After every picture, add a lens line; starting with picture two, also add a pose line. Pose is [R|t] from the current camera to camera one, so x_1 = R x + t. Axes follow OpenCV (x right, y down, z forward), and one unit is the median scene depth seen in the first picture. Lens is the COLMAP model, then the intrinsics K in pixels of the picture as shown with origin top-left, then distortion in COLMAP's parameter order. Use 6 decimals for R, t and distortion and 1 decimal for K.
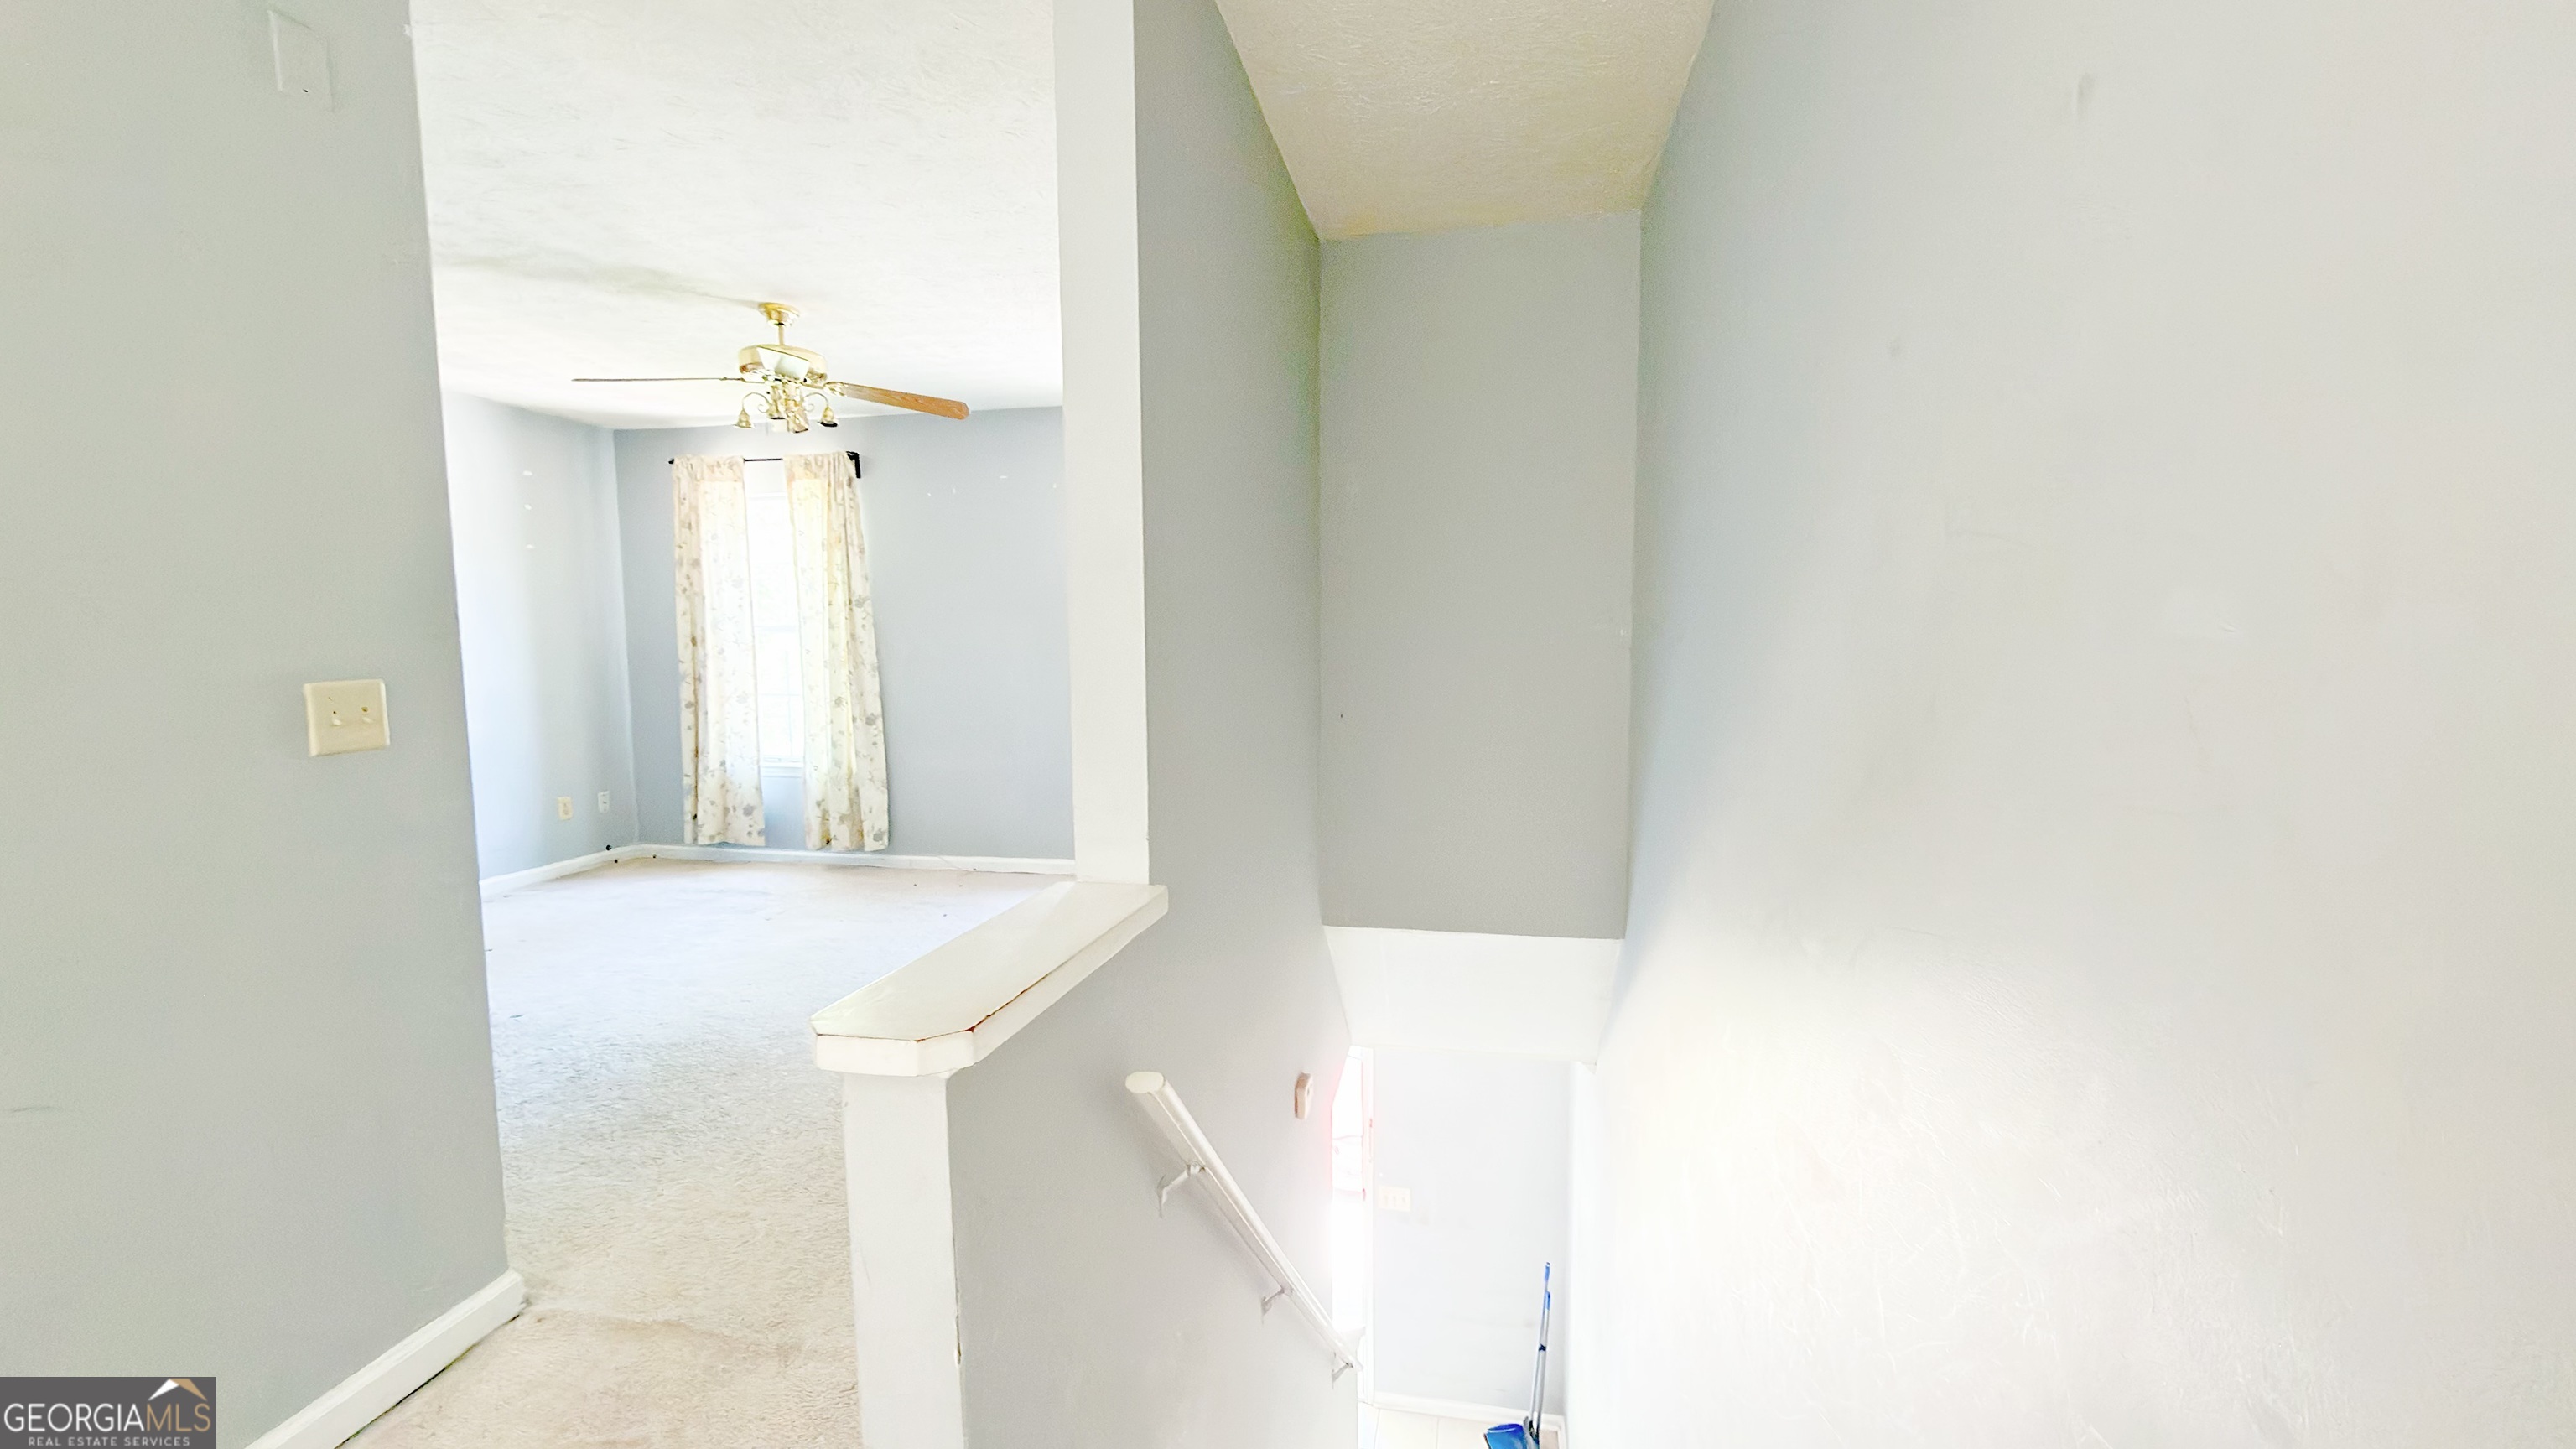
lens RADIAL K [[1026.3, 0, 1290.5], [0, 1026.3, 709.5], [0, 0, 1]] dist [0.001227, -0.000569]
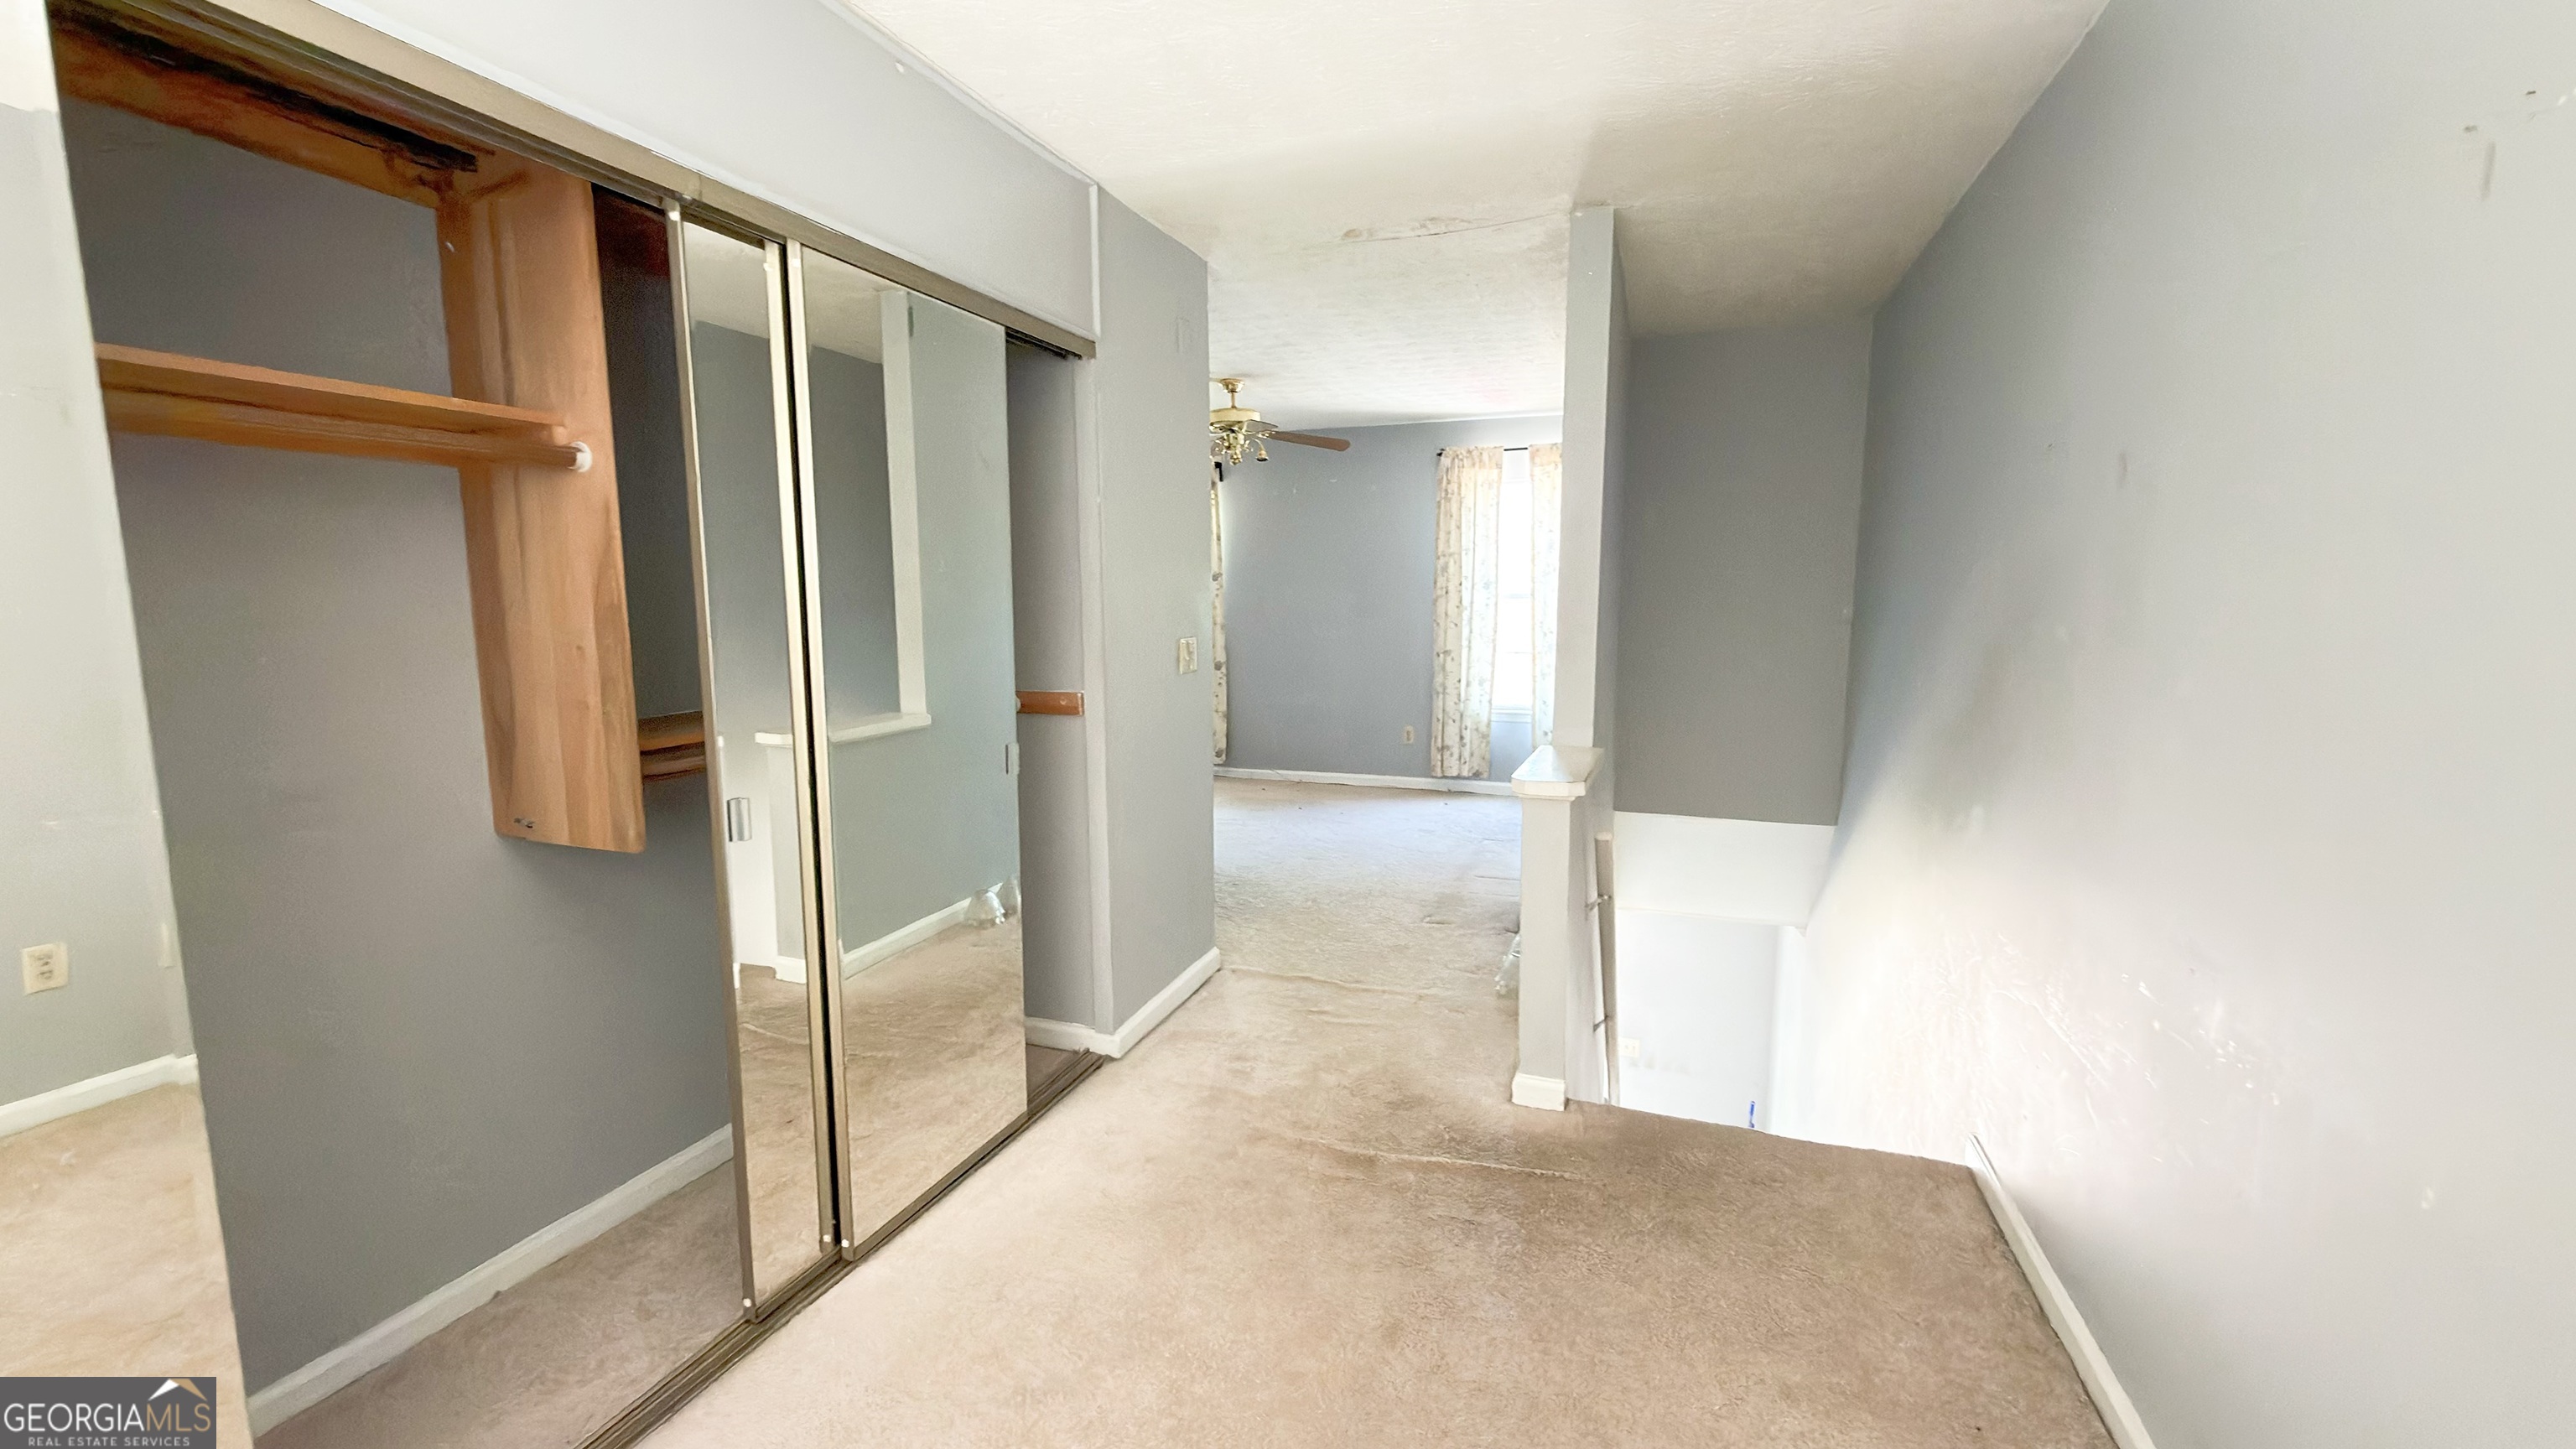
lens RADIAL K [[1026.3, 0, 1289.0], [0, 1026.3, 718.7], [0, 0, 1]] dist [0.001227, -0.000569]
pose [[0.986742, 0.023441, -0.160592, -0.169420], [-0.014562, 0.998311, 0.056245, 0.005120], [0.161639, -0.053160, 0.985417, -0.442231]]
